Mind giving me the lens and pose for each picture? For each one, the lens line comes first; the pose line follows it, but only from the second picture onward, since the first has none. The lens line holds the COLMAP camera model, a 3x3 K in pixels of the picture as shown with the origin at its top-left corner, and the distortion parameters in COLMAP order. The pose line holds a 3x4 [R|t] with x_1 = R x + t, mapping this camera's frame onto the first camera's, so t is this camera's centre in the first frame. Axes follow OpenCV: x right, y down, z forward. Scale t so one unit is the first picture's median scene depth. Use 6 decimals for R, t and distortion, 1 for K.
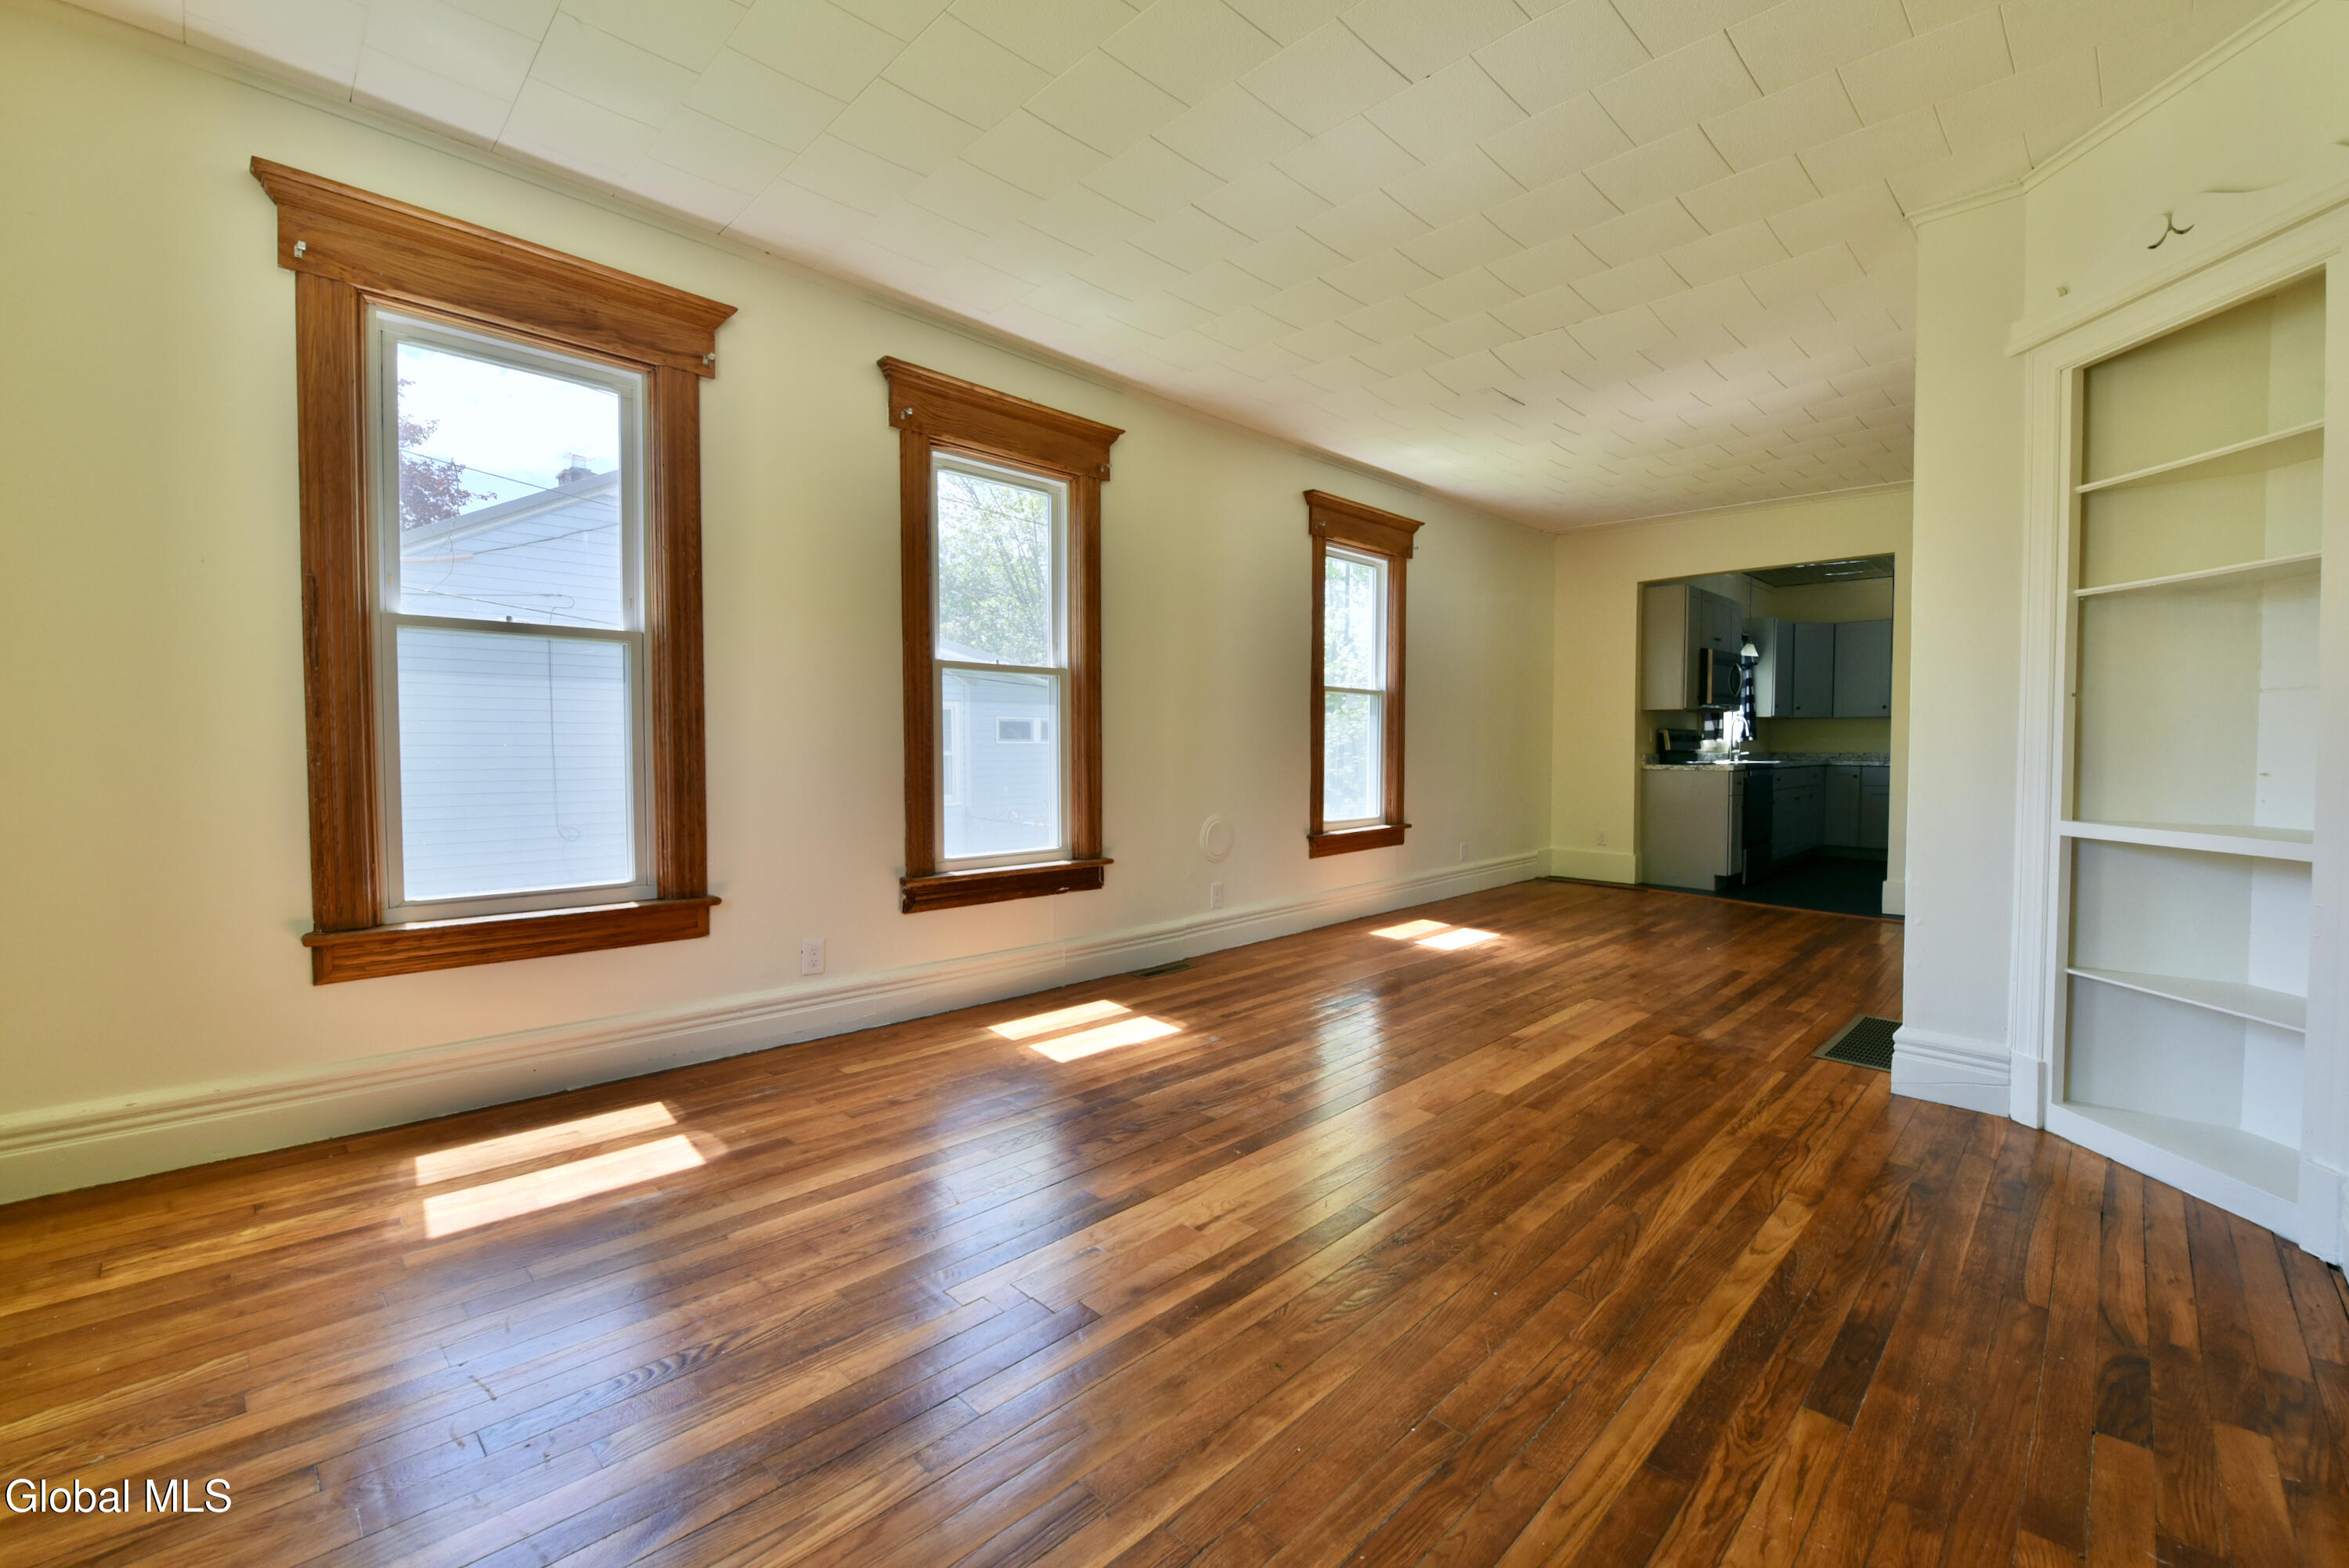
lens RADIAL K [[956.4, 0, 1205.8], [0, 956.4, 785.5], [0, 0, 1]] dist [-0.011159, -0.003917]
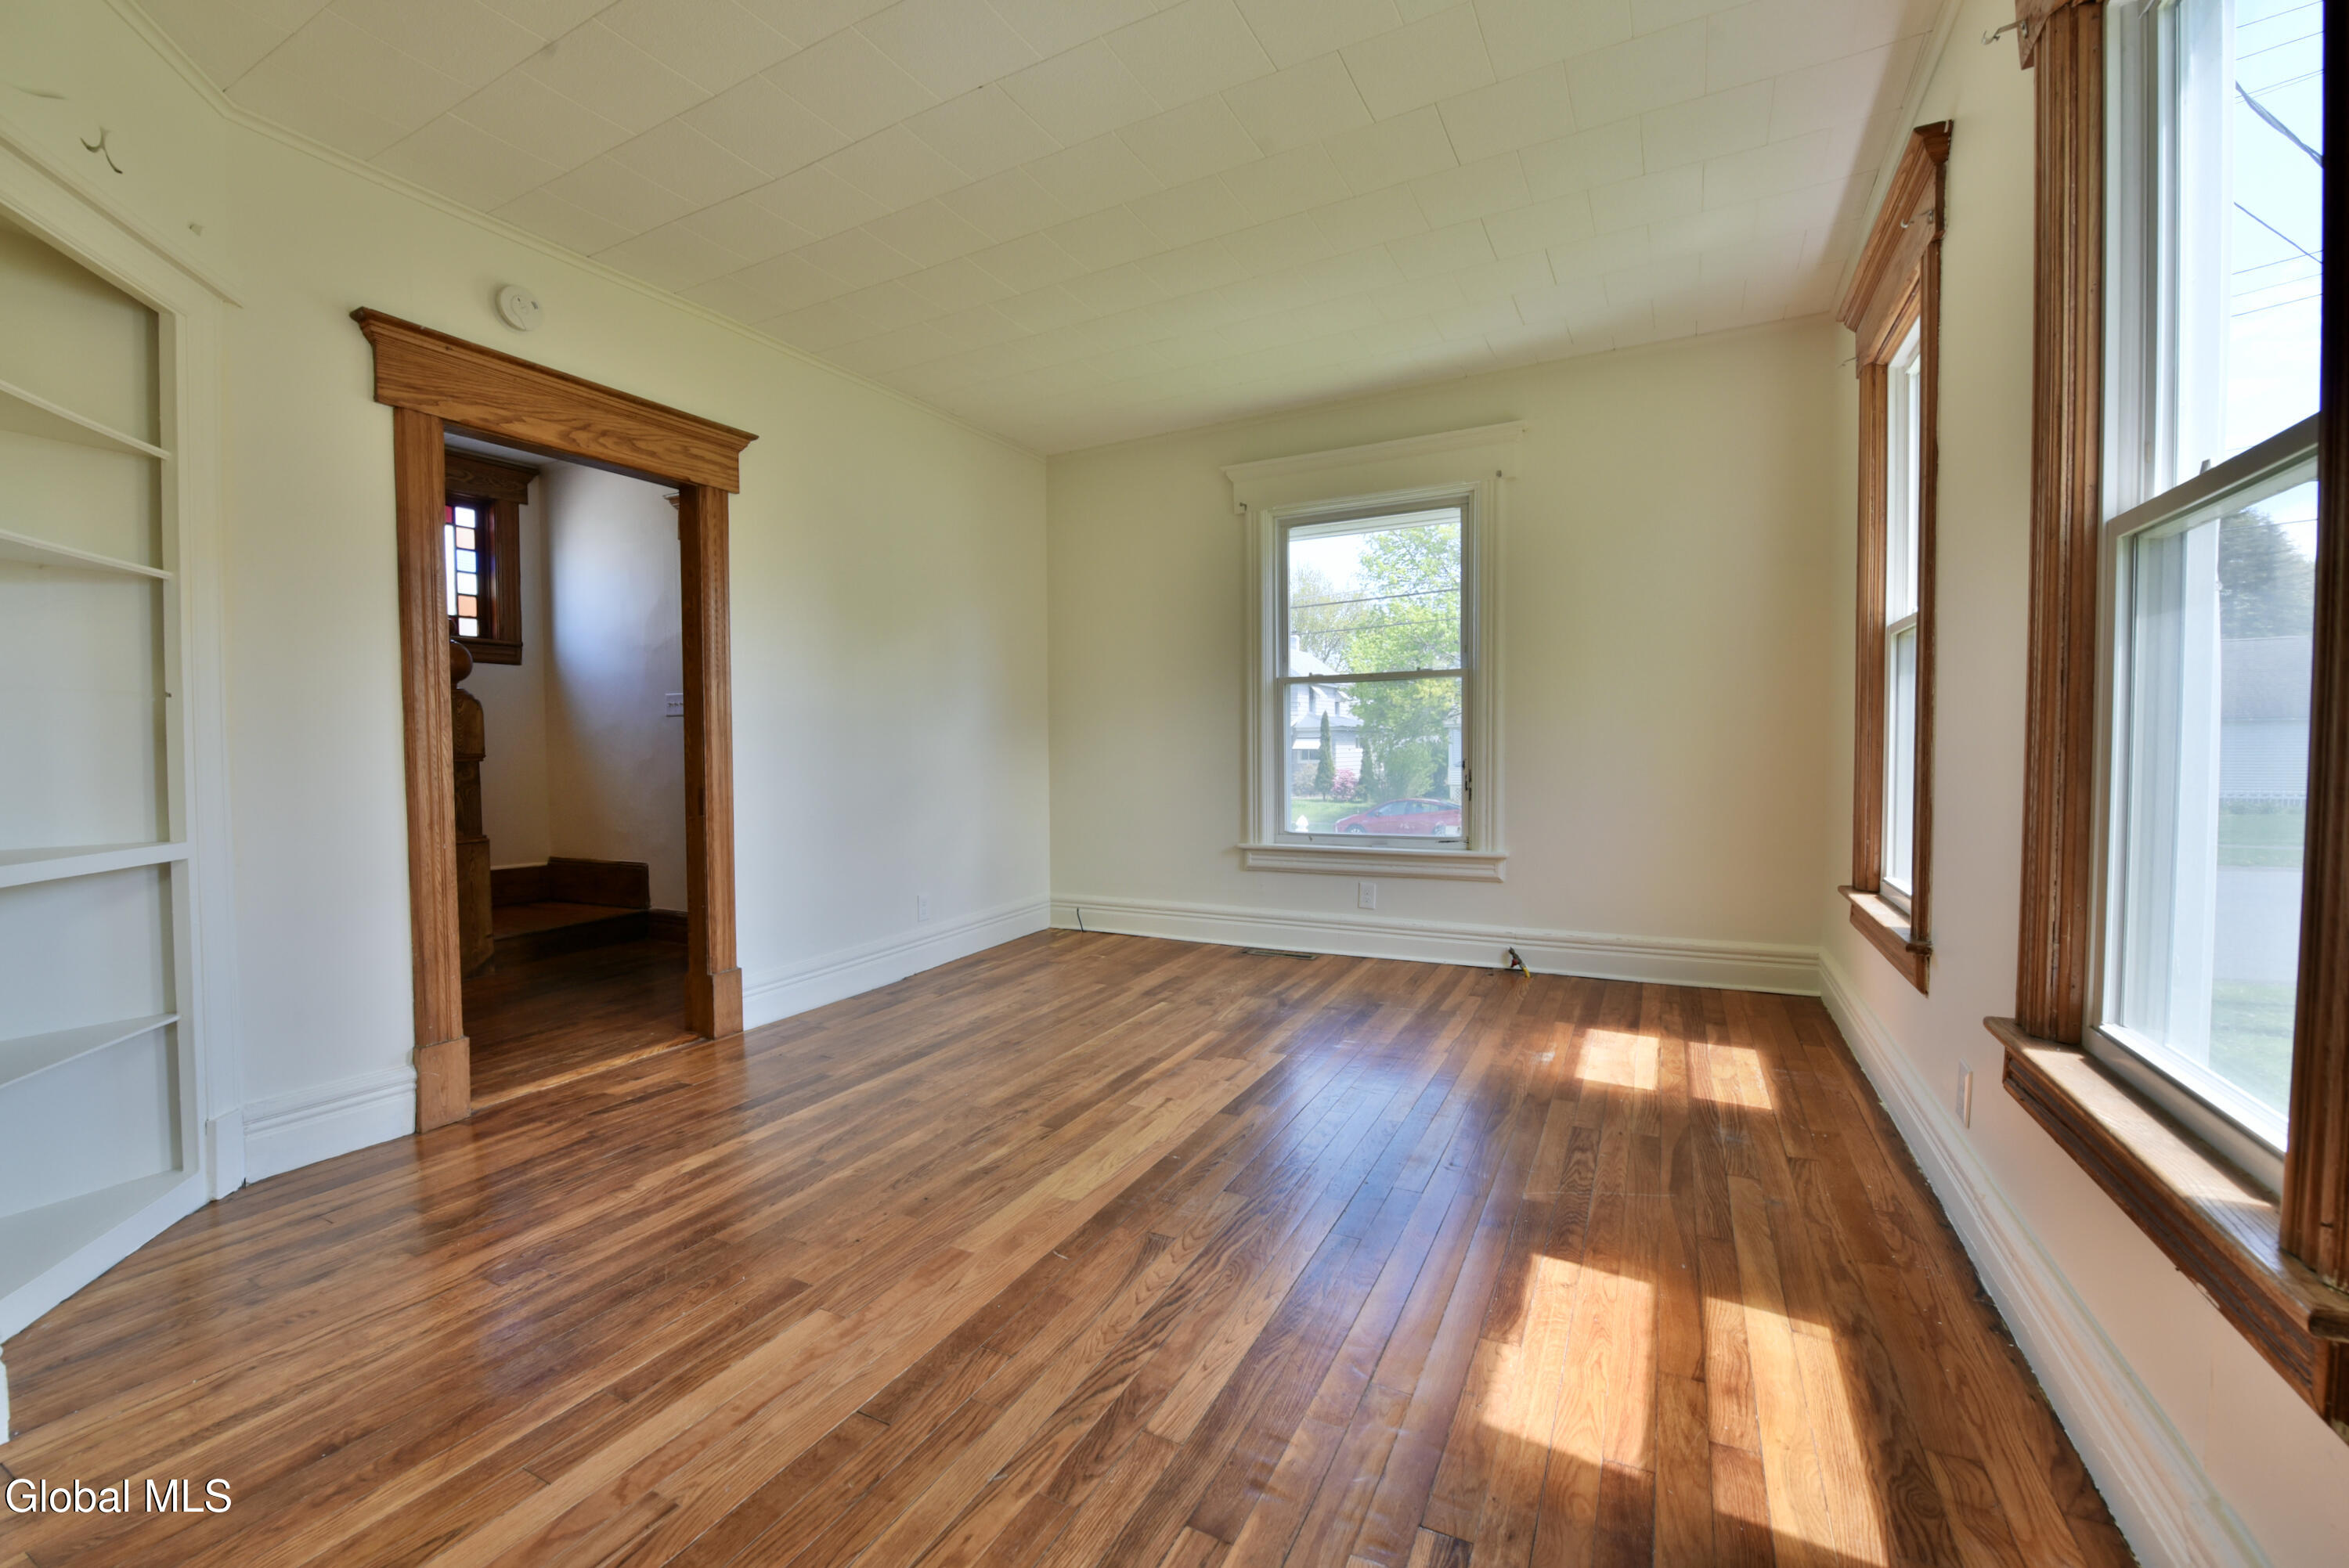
lens RADIAL K [[956.4, 0, 1196.8], [0, 956.4, 772.3], [0, 0, 1]] dist [-0.011159, -0.003917]
pose [[-0.952440, 0.016024, -0.304304, 0.239890], [-0.003511, 0.997973, 0.063540, -0.060575], [0.304706, 0.061586, -0.950453, 1.500769]]
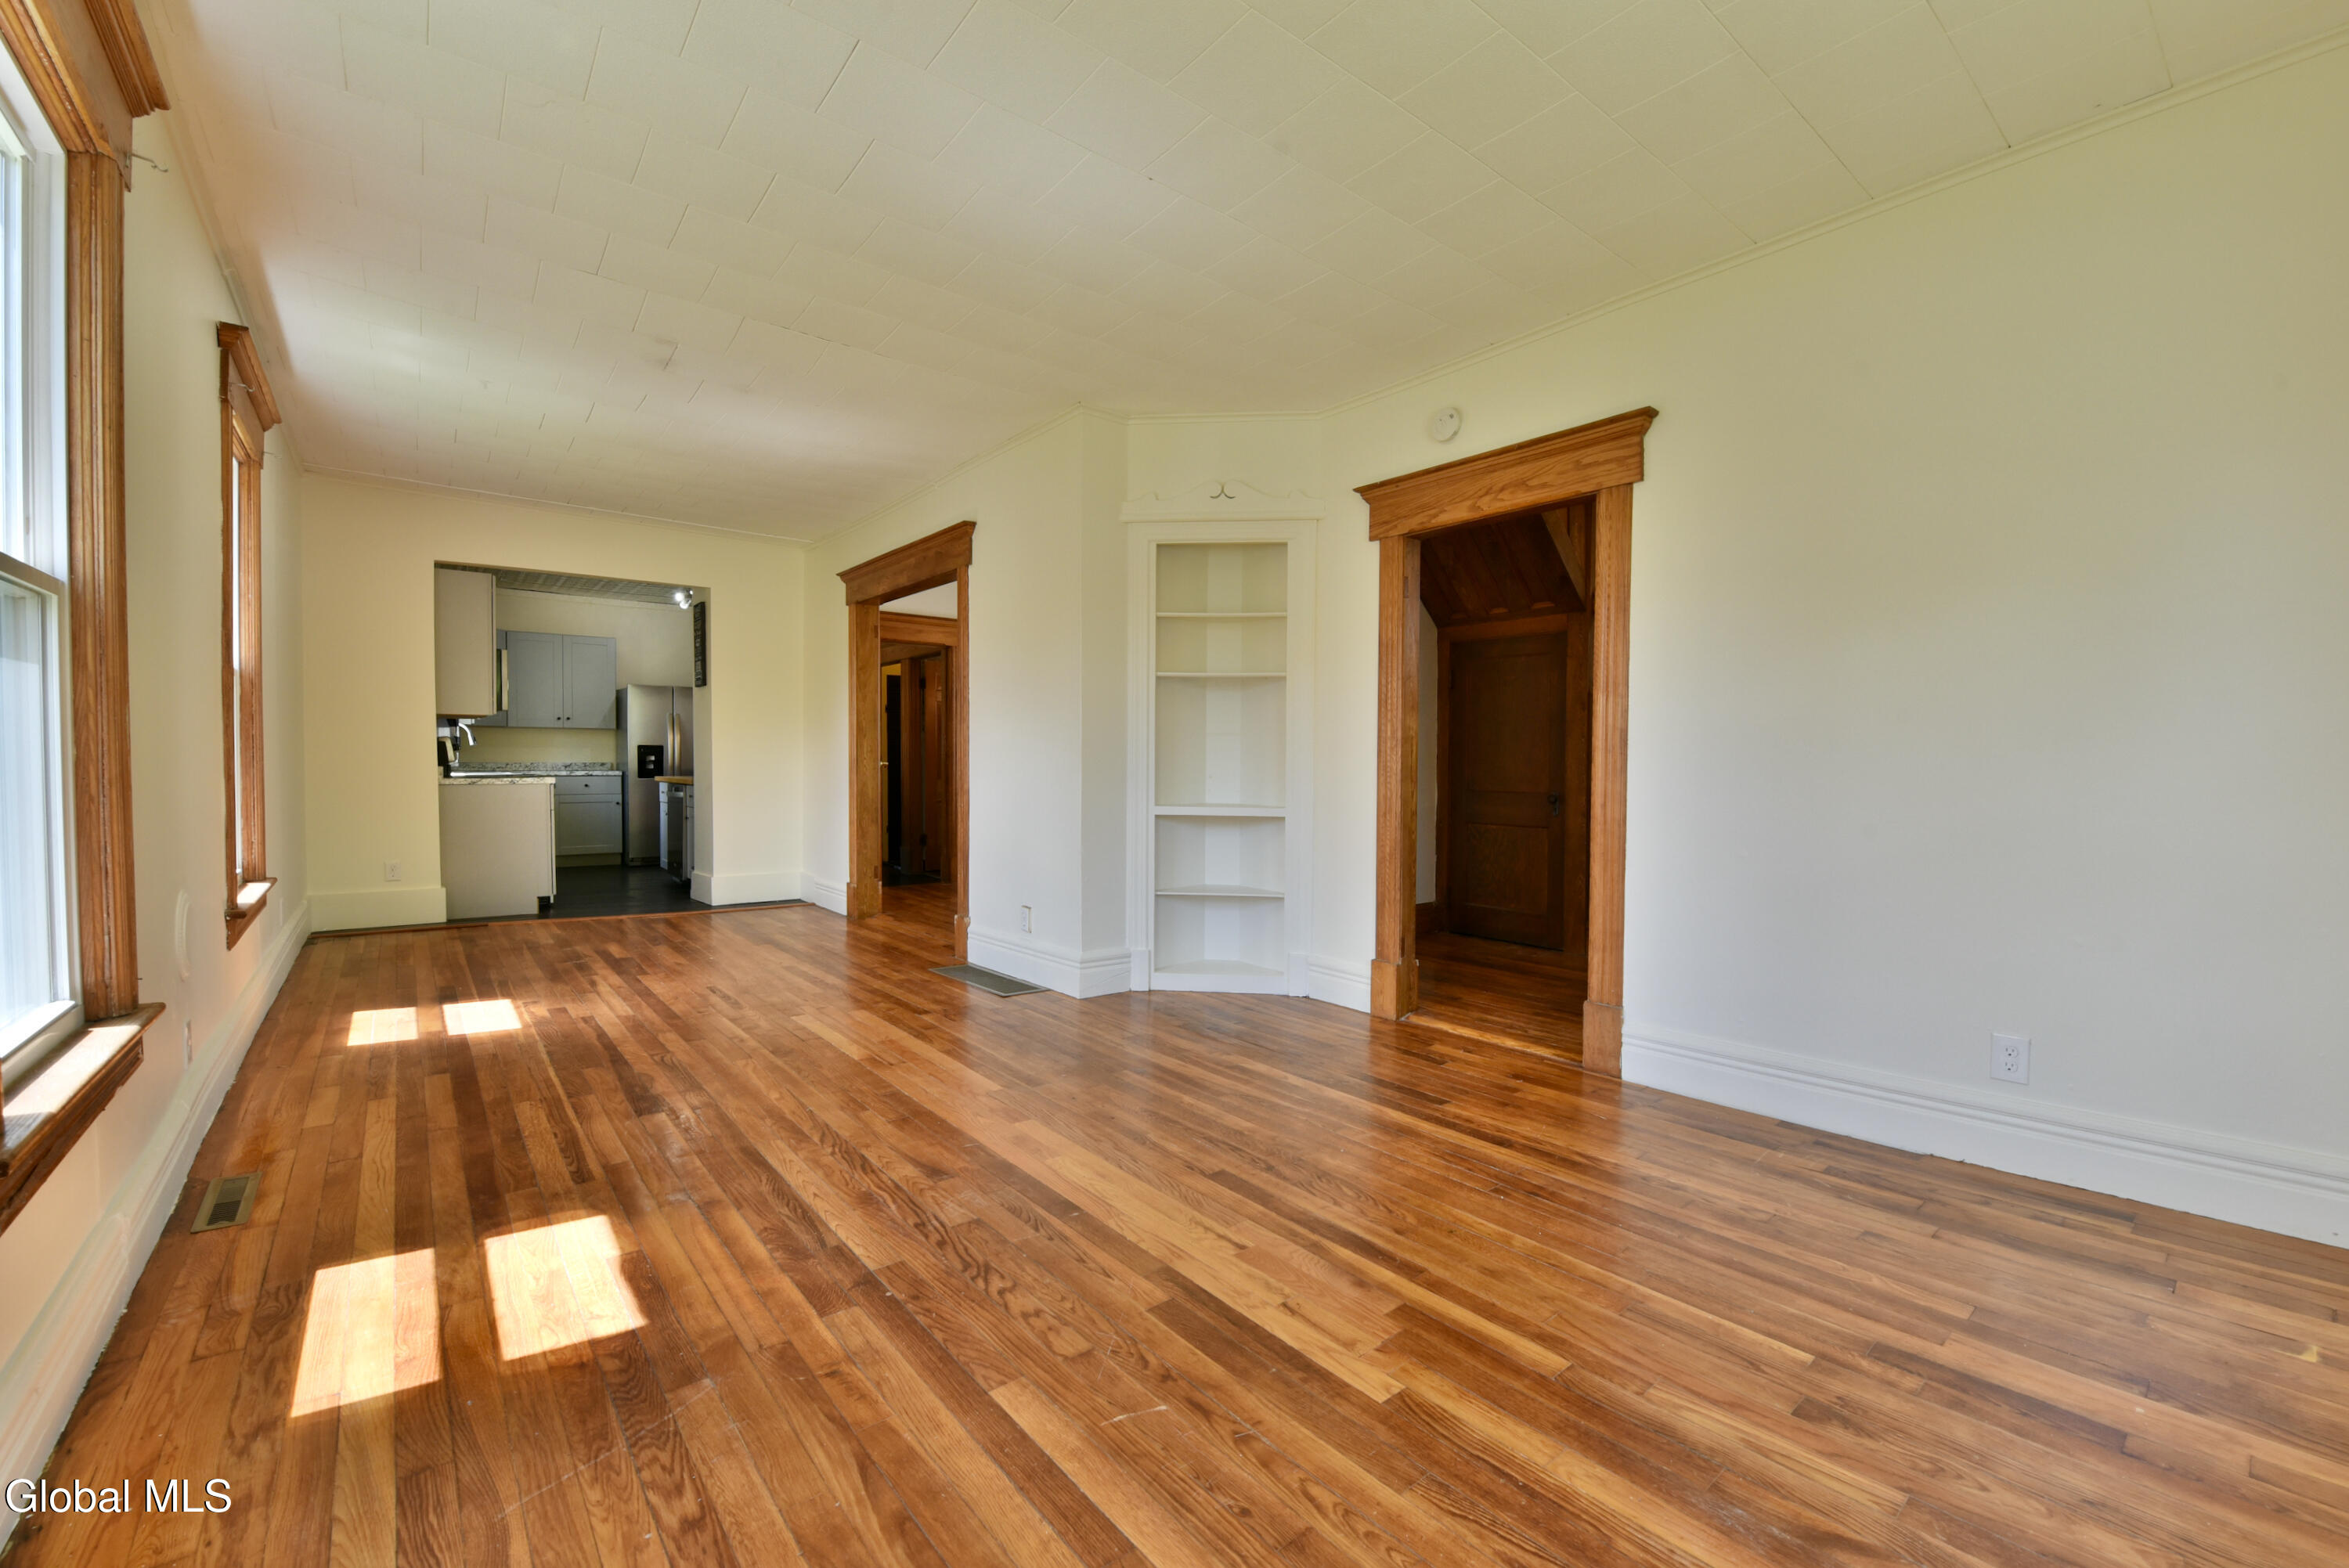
lens RADIAL K [[956.4, 0, 1158.3], [0, 956.4, 778.6], [0, 0, 1]] dist [-0.011159, -0.003917]
pose [[0.131886, -0.017146, 0.991117, -0.660311], [0.031996, 0.999403, 0.013032, -0.030081], [-0.990748, 0.029993, 0.132356, 0.616499]]
